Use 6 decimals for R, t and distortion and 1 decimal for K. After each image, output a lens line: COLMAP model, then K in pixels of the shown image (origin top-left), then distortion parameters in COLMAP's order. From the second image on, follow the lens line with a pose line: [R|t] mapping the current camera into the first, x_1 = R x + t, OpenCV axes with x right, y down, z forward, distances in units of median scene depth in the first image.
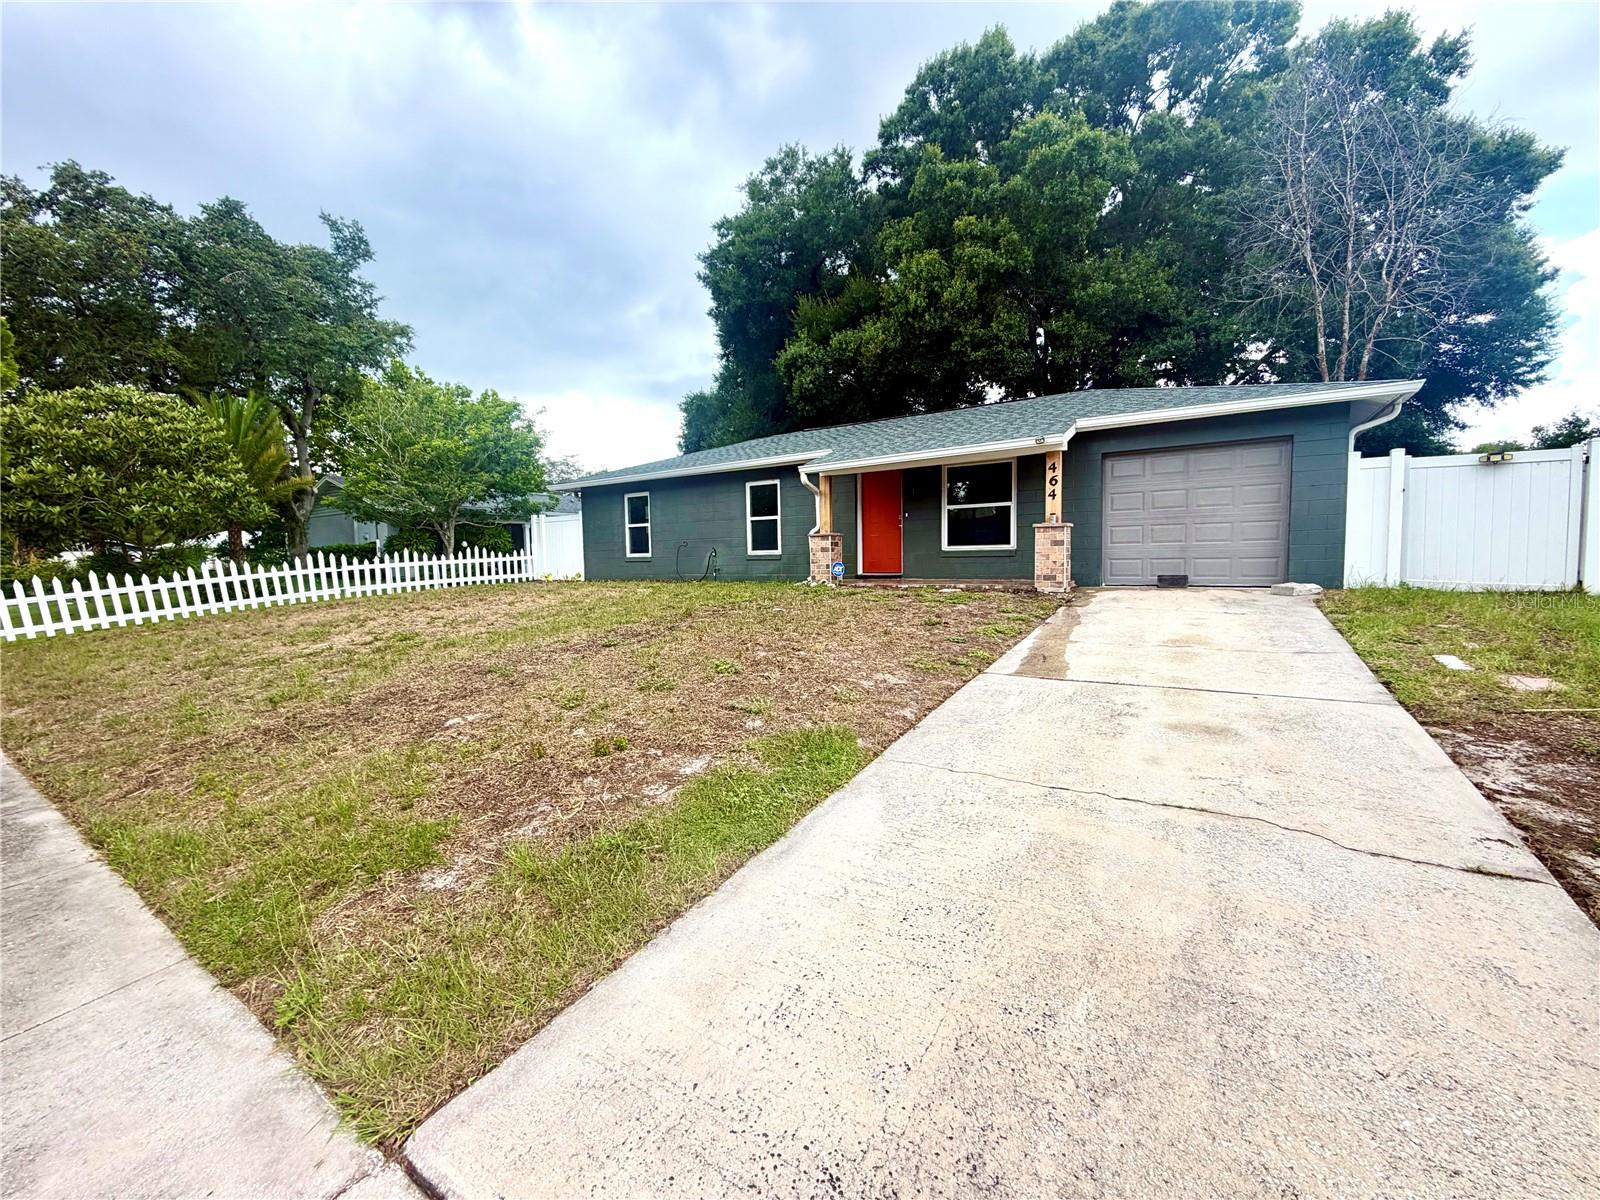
lens RADIAL K [[638.1, 0, 807.8], [0, 638.1, 611.6], [0, 0, 1]] dist [-0.001141, 0.000505]
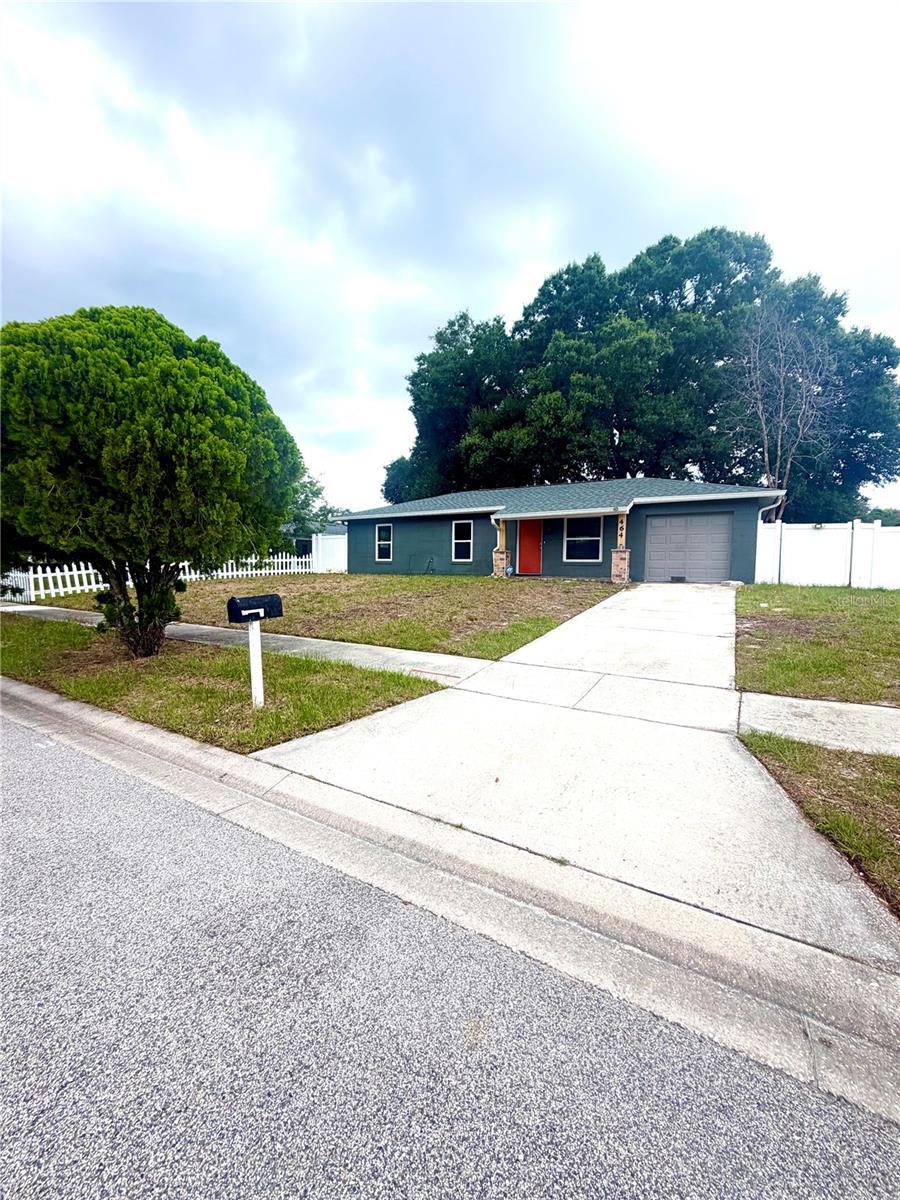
lens RADIAL K [[478.6, 0, 451.7], [0, 478.6, 602.3], [0, 0, 1]] dist [-0.001141, 0.000505]
pose [[0.999232, 0.028004, 0.027391, -0.115510], [-0.027628, 0.999520, -0.014005, 0.040390], [-0.027770, 0.013238, 0.999527, -0.306510]]
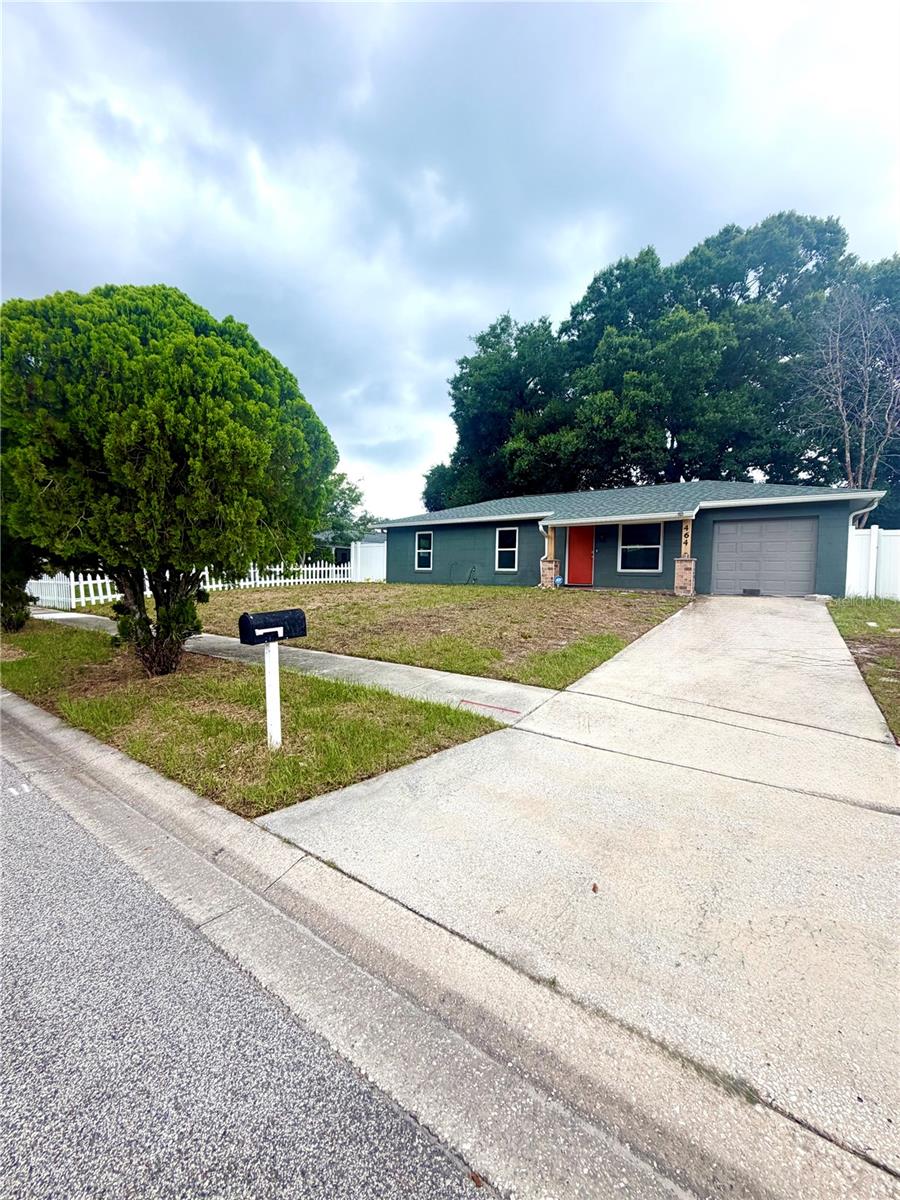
lens RADIAL K [[478.6, 0, 453.5], [0, 478.6, 603.2], [0, 0, 1]] dist [-0.001141, 0.000505]
pose [[0.998122, 0.038925, -0.047302, -0.127331], [-0.040337, 0.998757, -0.029282, 0.034860], [0.046103, 0.031135, 0.998451, -0.241920]]
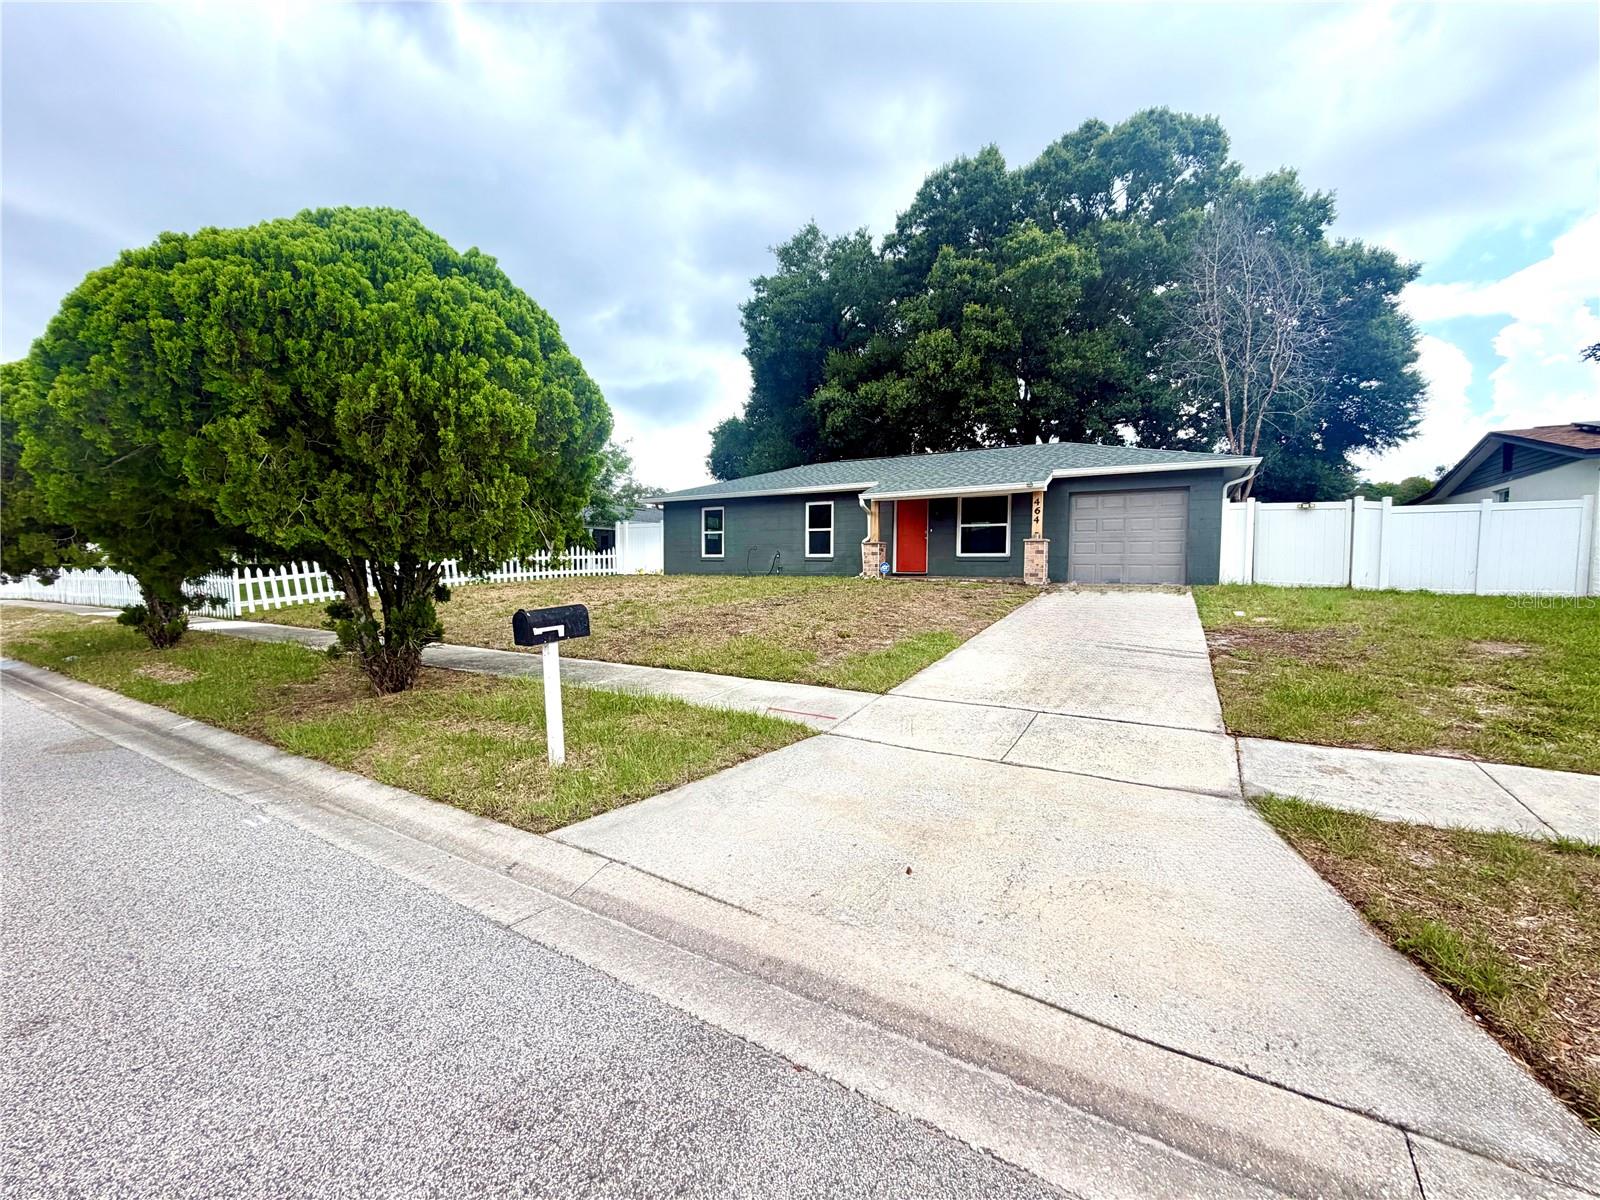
lens RADIAL K [[638.1, 0, 800.1], [0, 638.1, 607.5], [0, 0, 1]] dist [-0.001141, 0.000505]
pose [[0.999341, 0.020801, 0.029752, -0.128852], [-0.020182, 0.999577, -0.020954, 0.039482], [-0.030175, 0.020340, 0.999338, -0.290162]]
